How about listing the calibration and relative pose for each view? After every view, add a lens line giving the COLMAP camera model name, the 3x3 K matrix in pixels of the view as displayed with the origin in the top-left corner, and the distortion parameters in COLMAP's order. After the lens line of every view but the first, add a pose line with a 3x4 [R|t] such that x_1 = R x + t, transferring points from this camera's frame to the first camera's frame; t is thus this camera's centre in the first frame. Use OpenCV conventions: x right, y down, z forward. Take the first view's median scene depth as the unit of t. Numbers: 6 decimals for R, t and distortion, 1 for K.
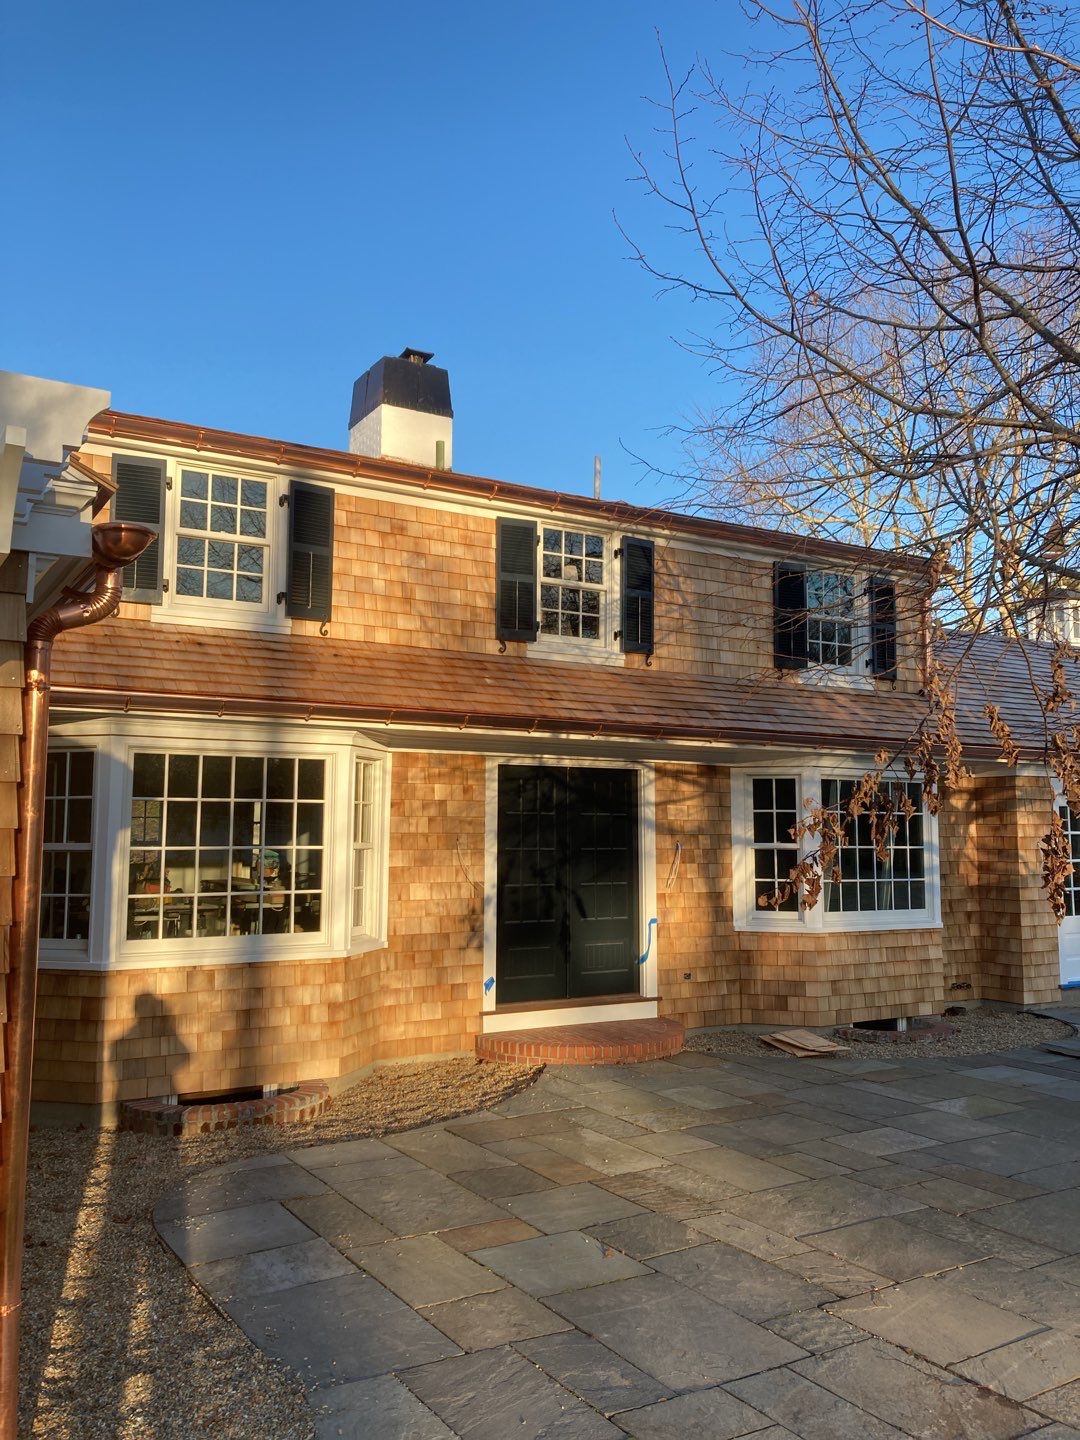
lens RADIAL K [[1177.4, 0, 546.5], [0, 1177.4, 701.2], [0, 0, 1]] dist [0.024894, -0.020727]
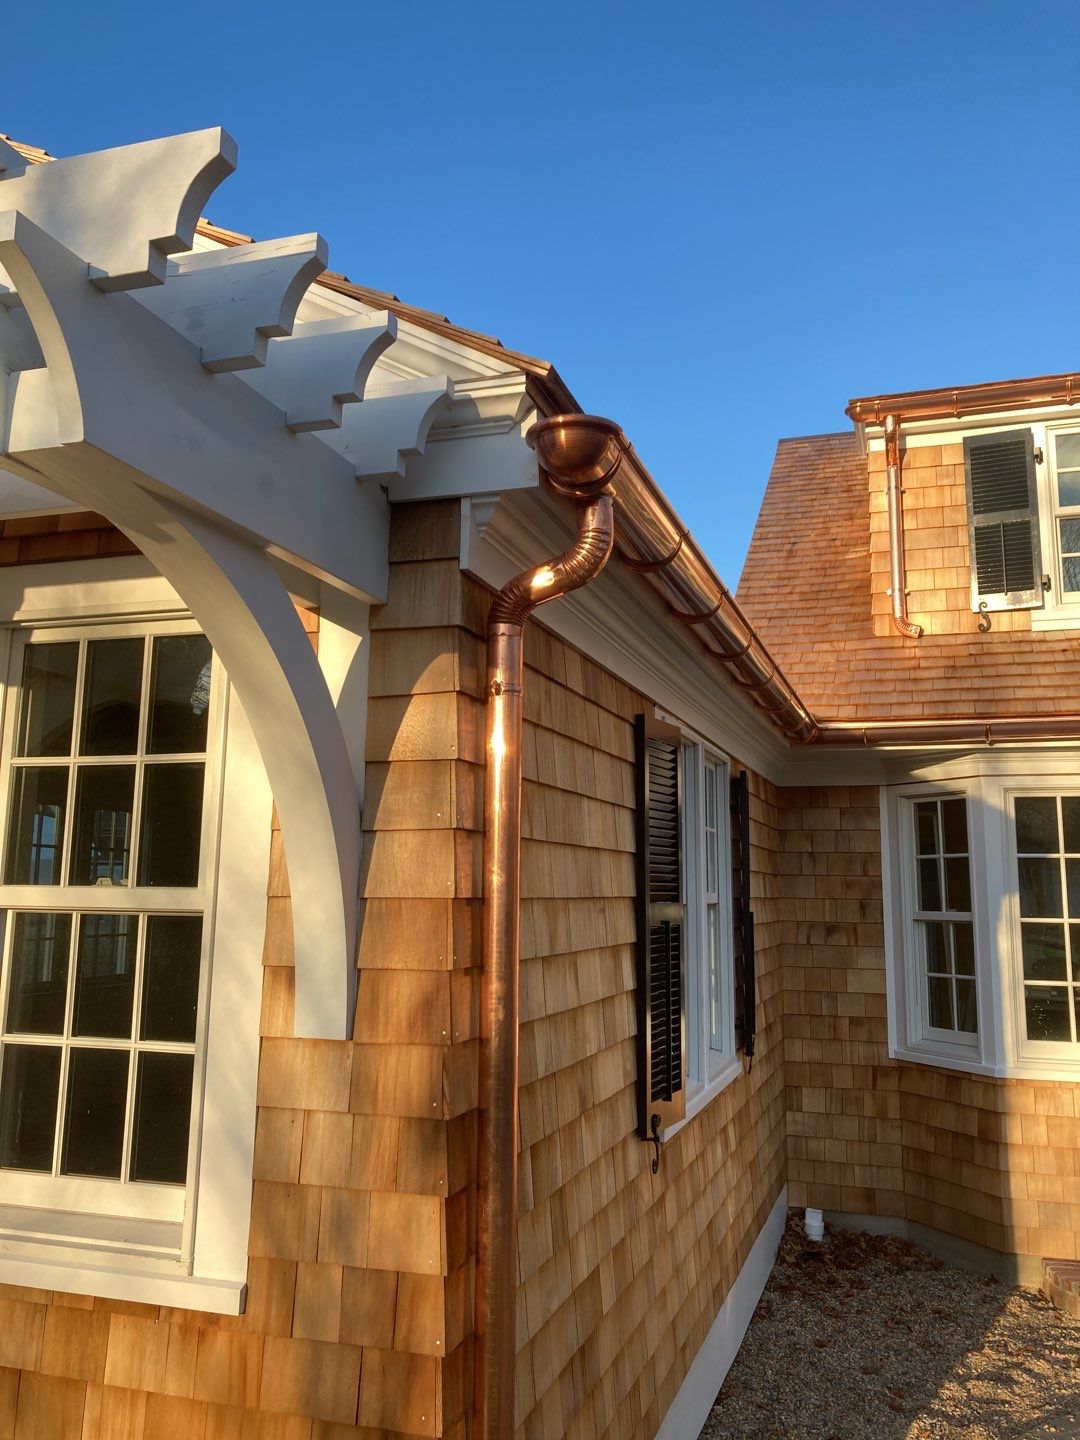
lens RADIAL K [[1177.4, 0, 541.0], [0, 1177.4, 706.9], [0, 0, 1]] dist [0.024894, -0.020727]
pose [[0.649560, -0.114724, -0.751605, 0.039858], [0.078801, 0.993385, -0.083526, 0.023344], [0.756216, -0.004972, 0.654303, 0.234821]]
